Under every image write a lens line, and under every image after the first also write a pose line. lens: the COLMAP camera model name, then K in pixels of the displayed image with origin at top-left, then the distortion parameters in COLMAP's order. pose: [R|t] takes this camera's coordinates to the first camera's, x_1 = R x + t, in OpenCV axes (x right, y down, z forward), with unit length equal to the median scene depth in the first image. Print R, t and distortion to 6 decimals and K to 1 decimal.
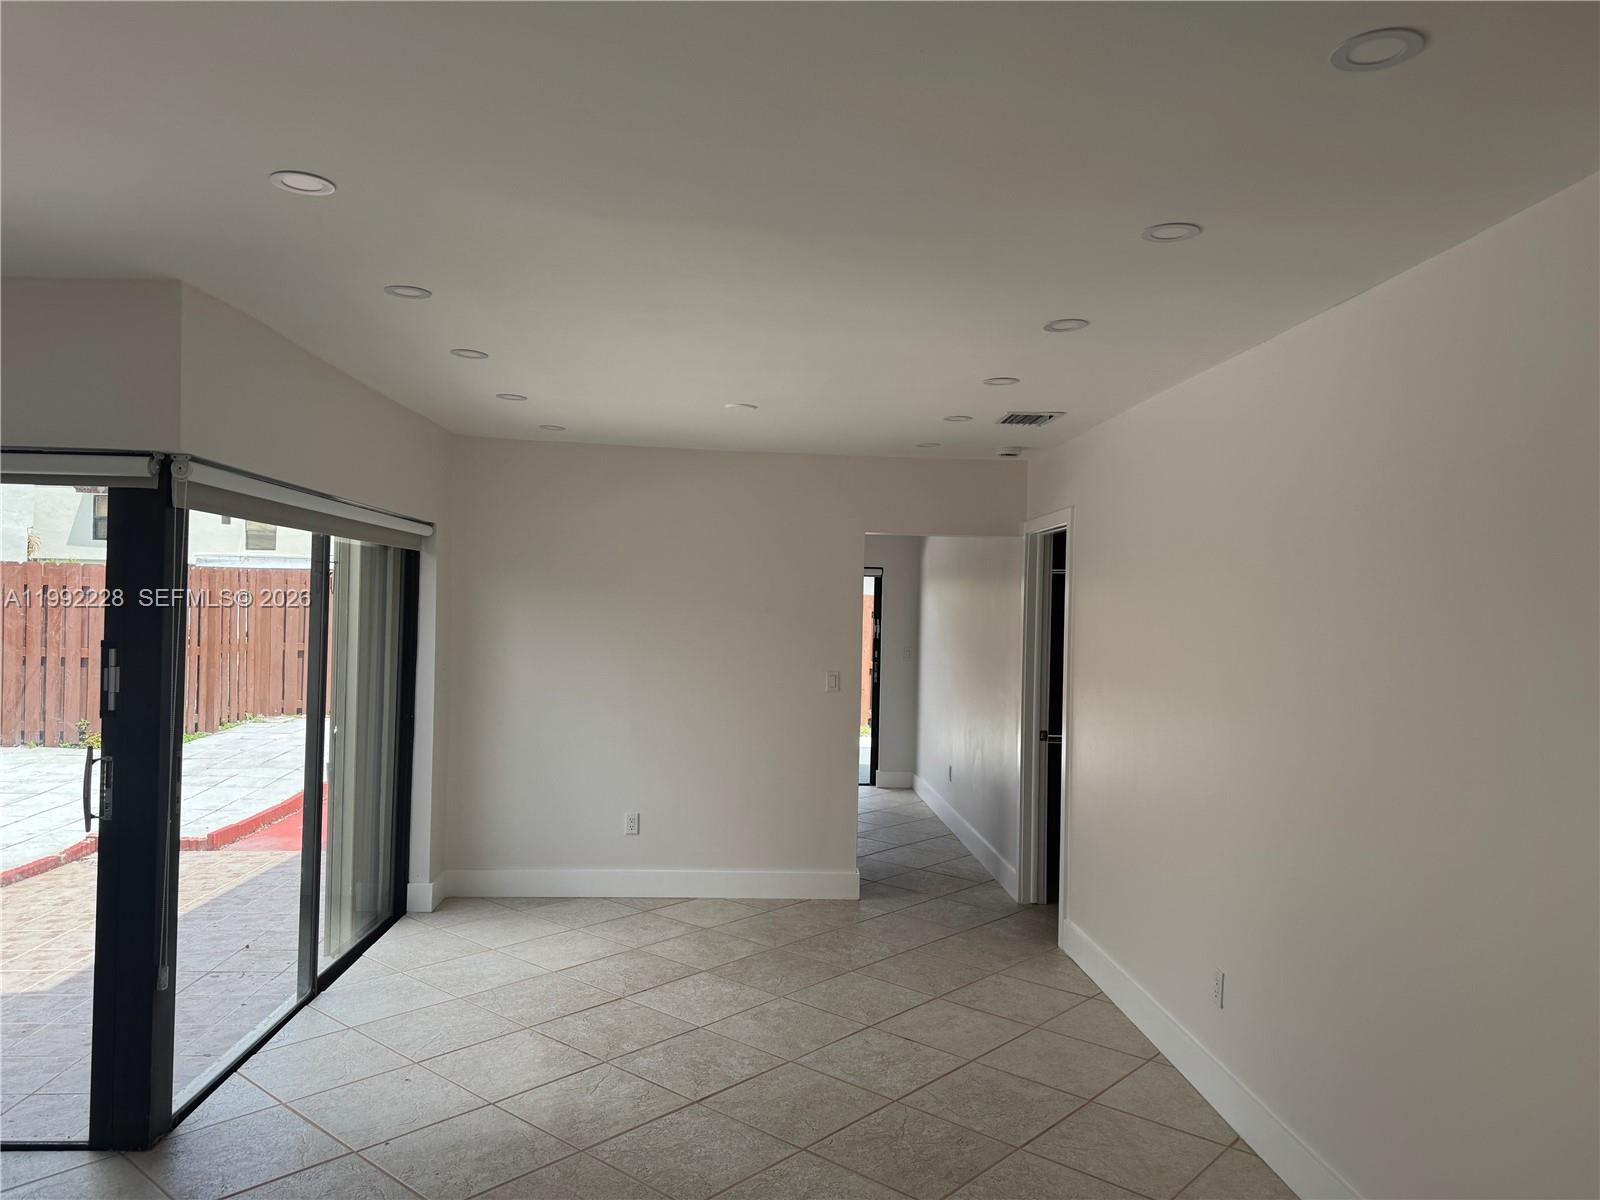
lens RADIAL K [[1125.7, 0, 799.8], [0, 1125.7, 595.3], [0, 0, 1]] dist [0.030913, -0.006117]
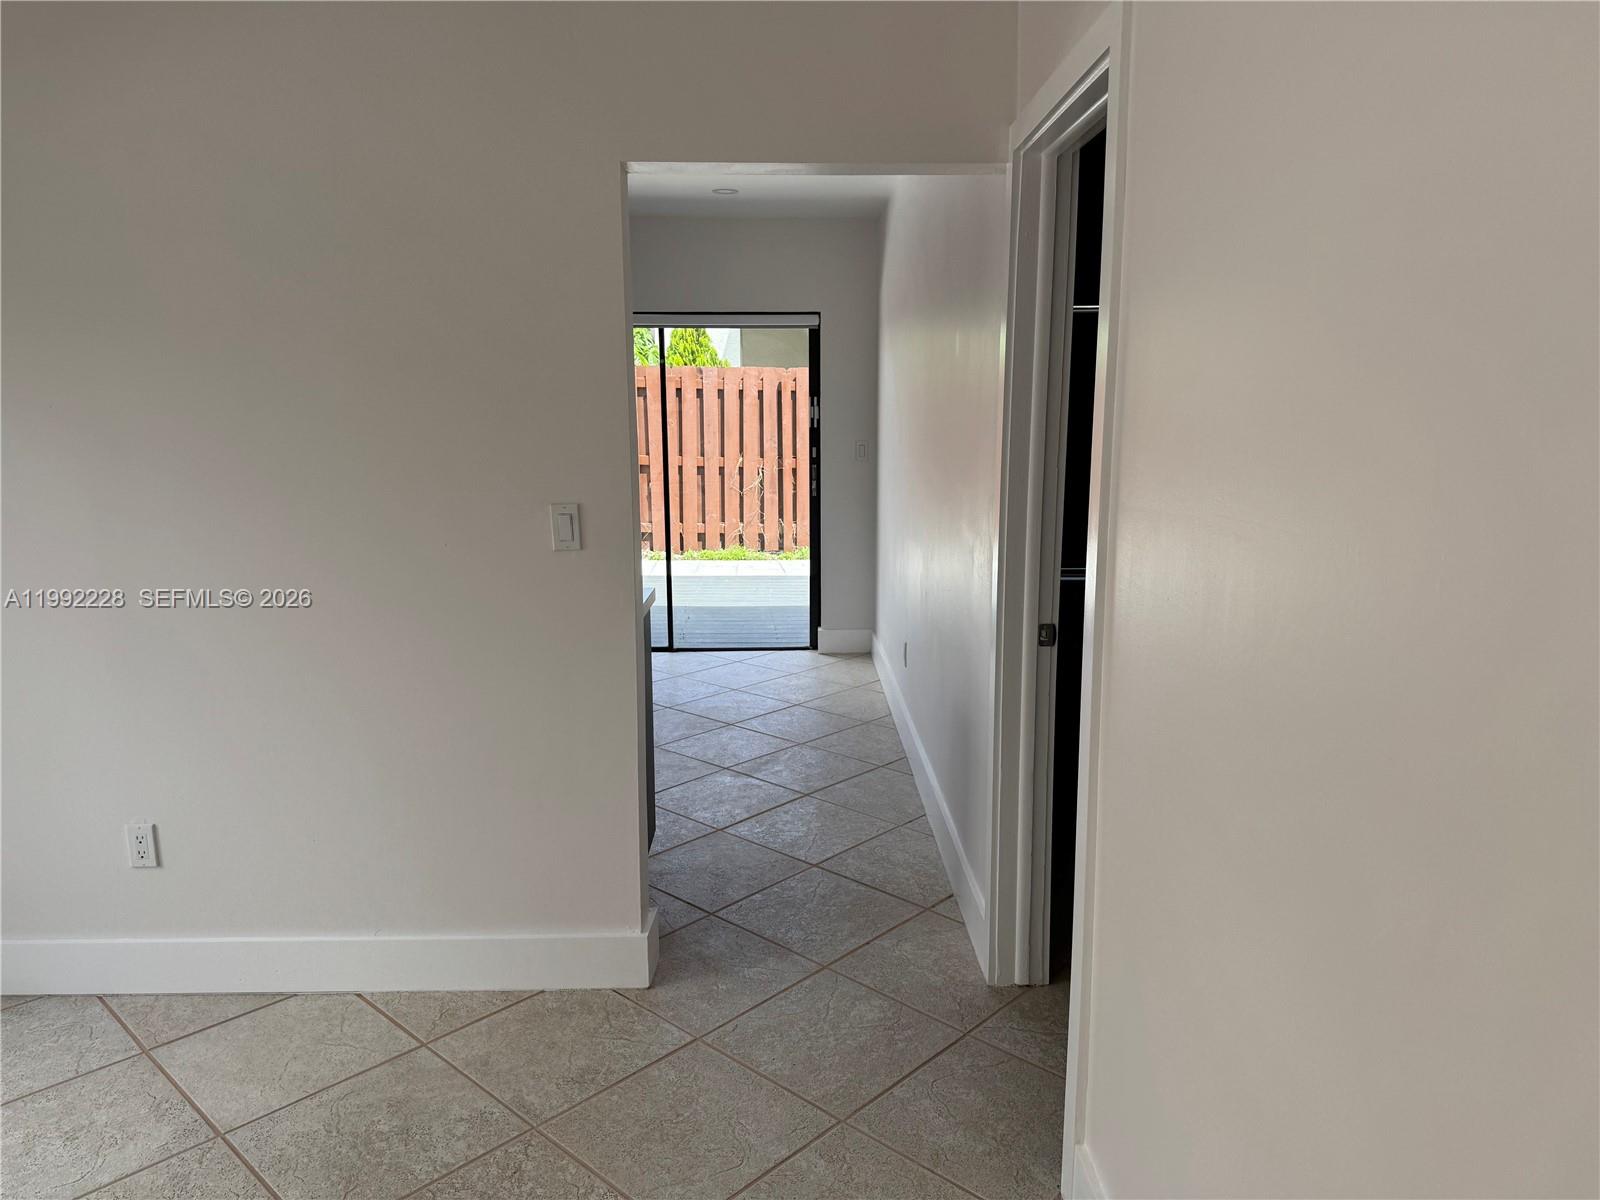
lens RADIAL K [[1138.0, 0, 800.0], [0, 1138.0, 600.0], [0, 0, 1]] dist [0.081674, -0.001774]
pose [[0.999067, -0.019336, -0.038628, 0.135648], [0.026156, 0.982444, 0.184716, 0.023618], [0.034378, -0.185554, 0.982033, 0.551324]]
